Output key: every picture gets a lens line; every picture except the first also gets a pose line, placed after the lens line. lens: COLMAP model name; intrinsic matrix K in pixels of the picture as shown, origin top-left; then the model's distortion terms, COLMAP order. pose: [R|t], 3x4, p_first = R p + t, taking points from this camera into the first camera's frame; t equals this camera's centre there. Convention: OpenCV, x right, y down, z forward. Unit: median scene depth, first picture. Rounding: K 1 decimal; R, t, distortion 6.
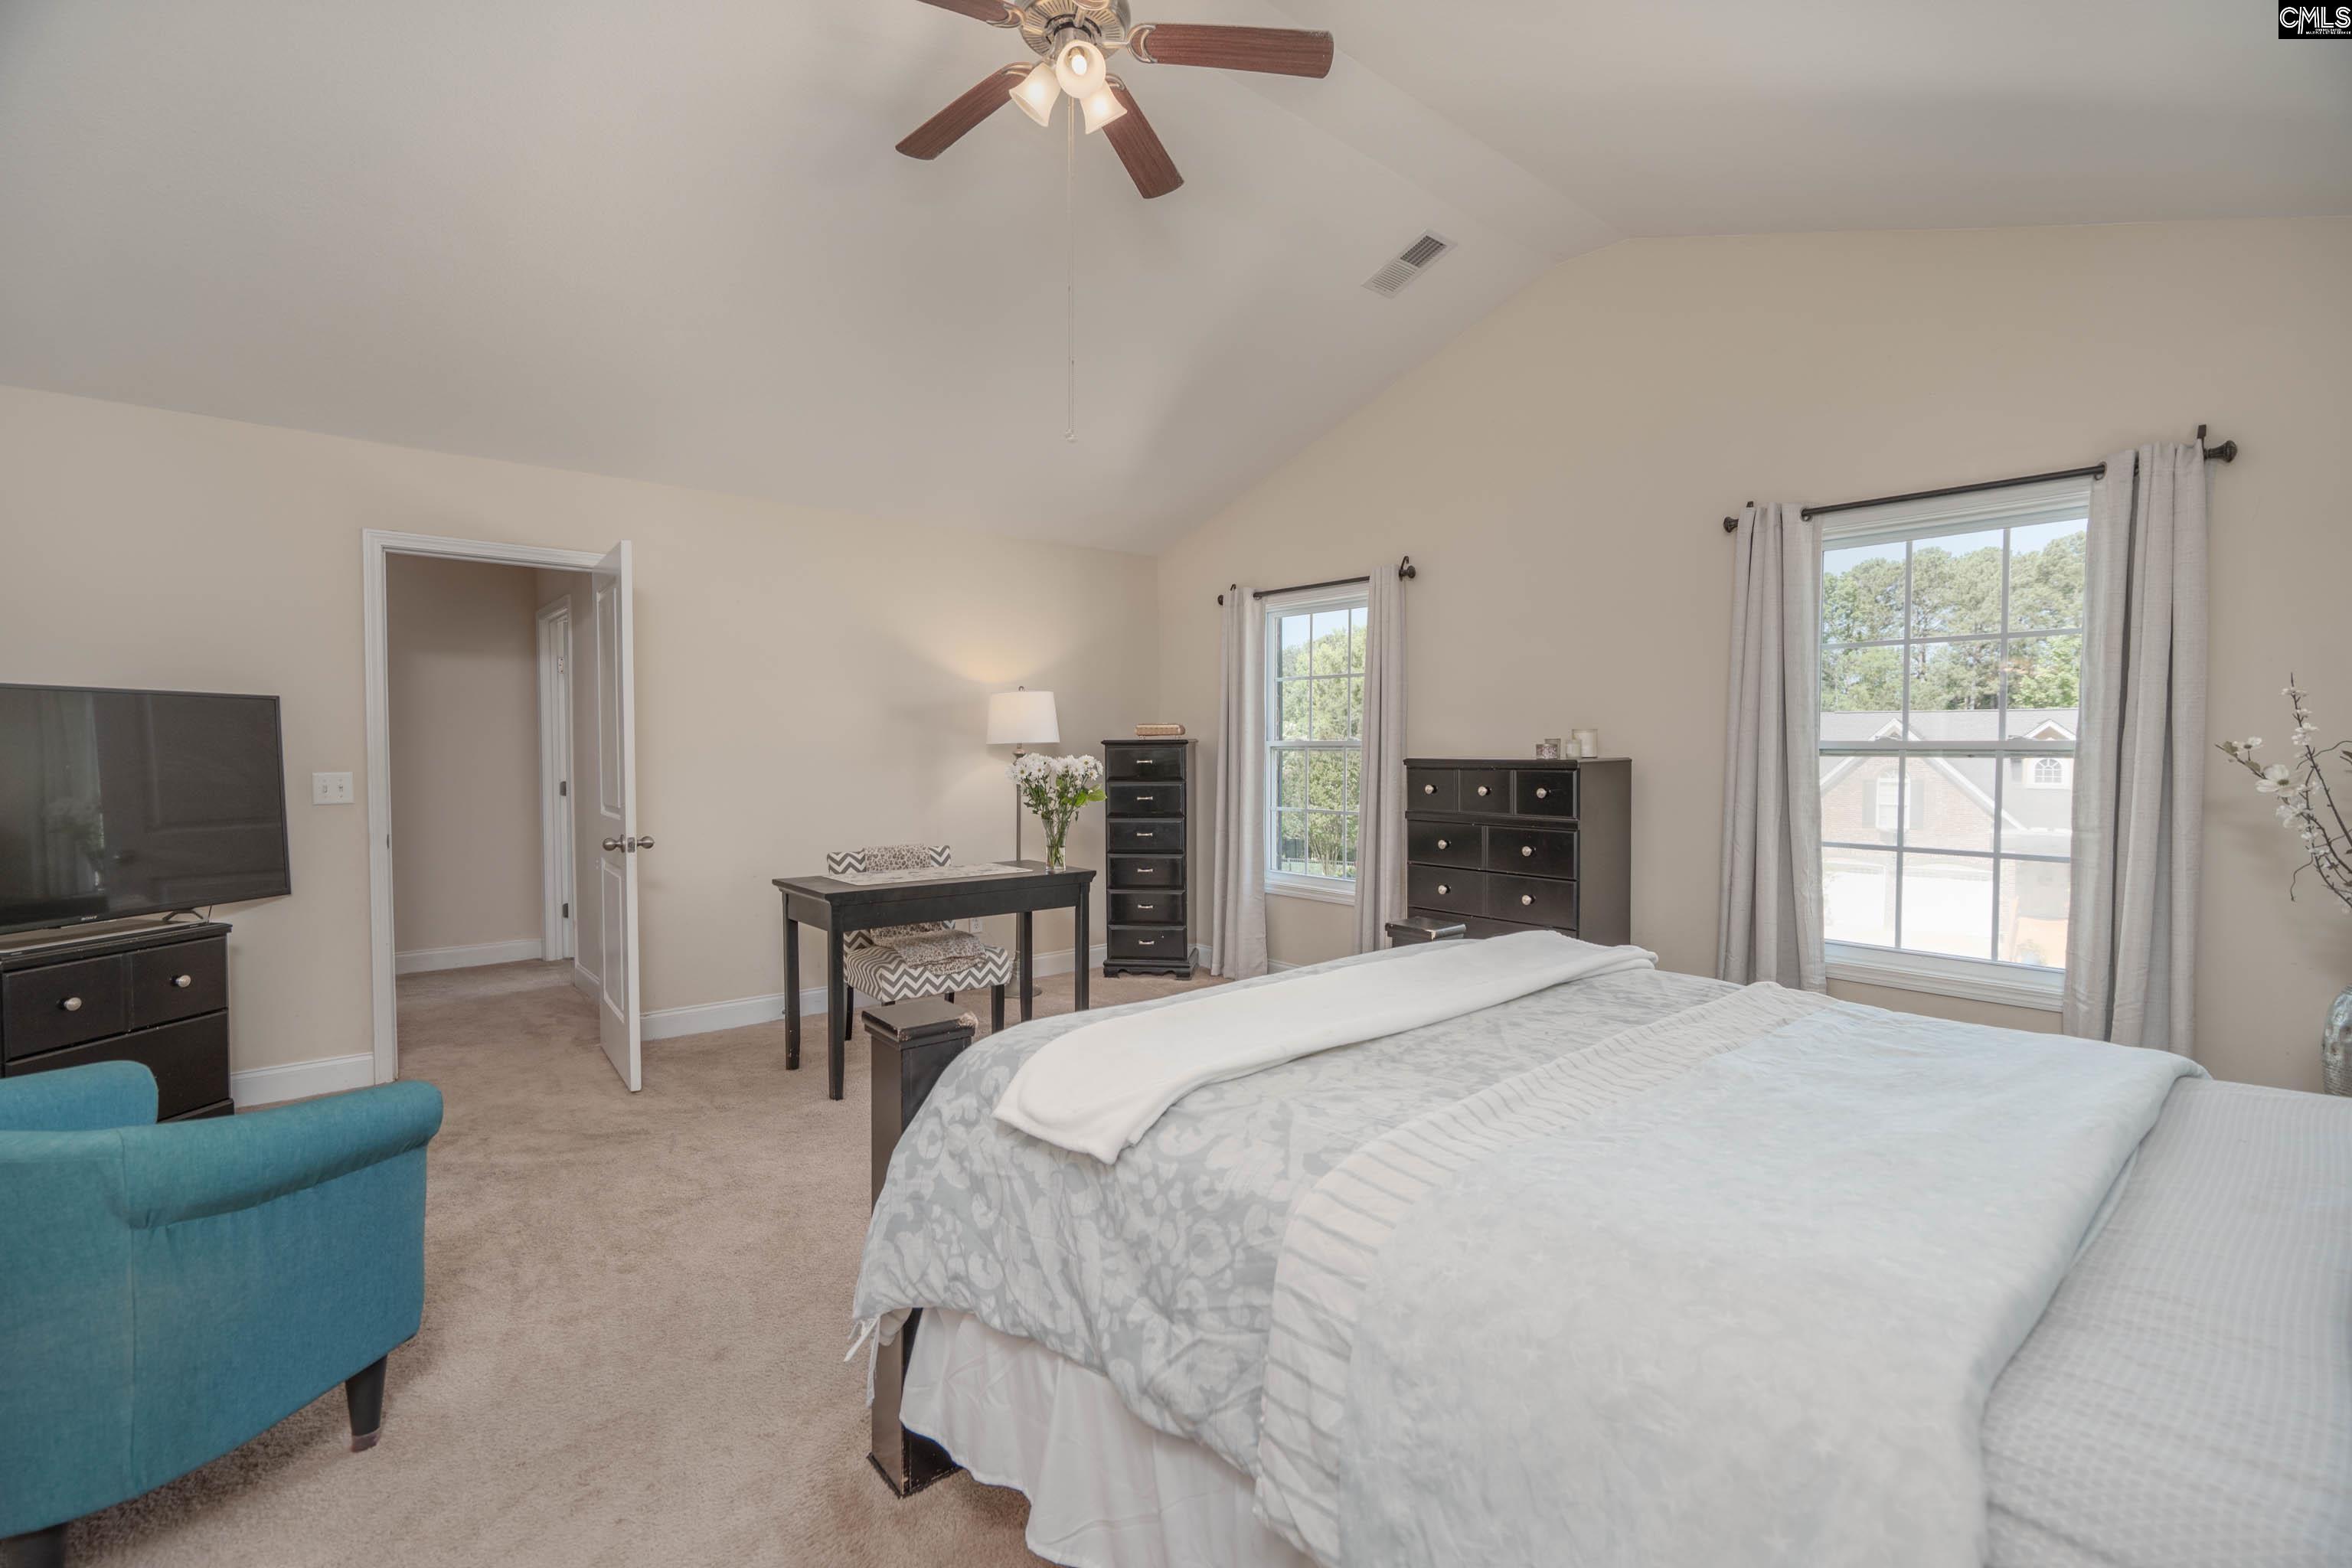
lens RADIAL K [[1058.3, 0, 1168.7], [0, 1058.3, 773.4], [0, 0, 1]] dist [-0.001666, 0.001406]
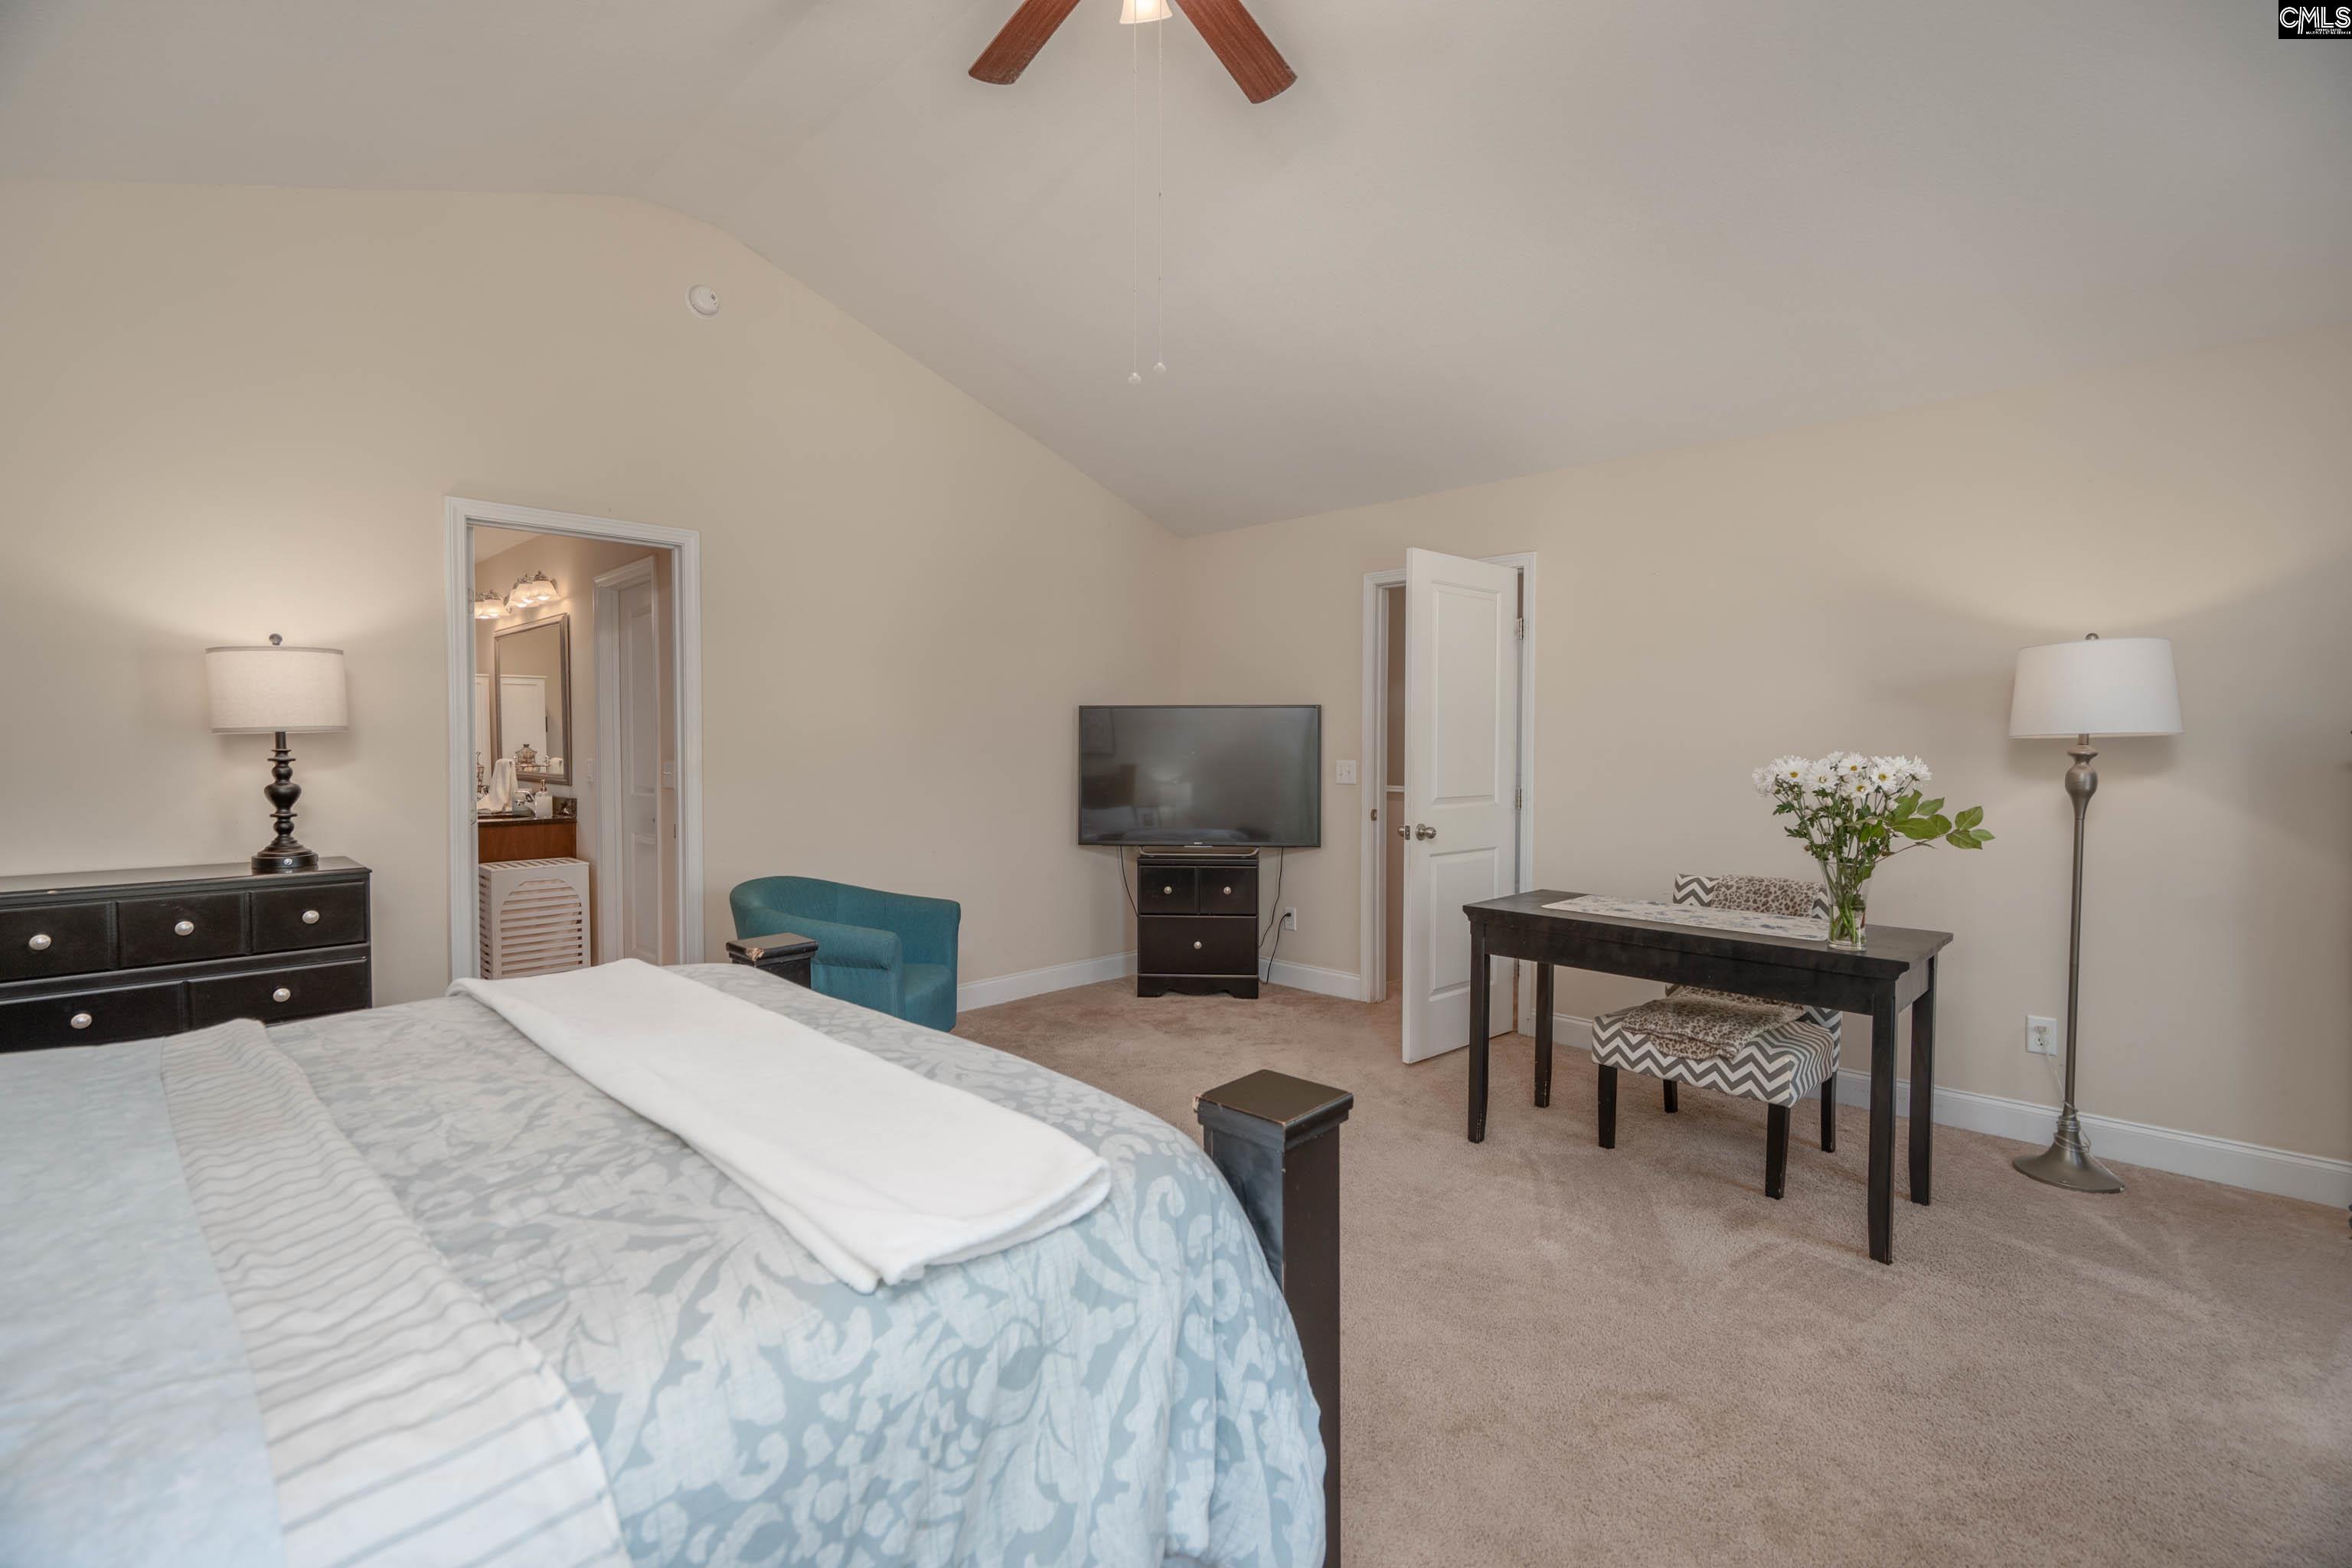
lens RADIAL K [[1058.3, 0, 1168.7], [0, 1058.3, 773.4], [0, 0, 1]] dist [-0.001666, 0.001406]
pose [[0.094232, 0.030311, -0.995089, 0.477094], [-0.026640, 0.999255, 0.027915, -0.014377], [0.995194, 0.023879, 0.094969, 0.588209]]
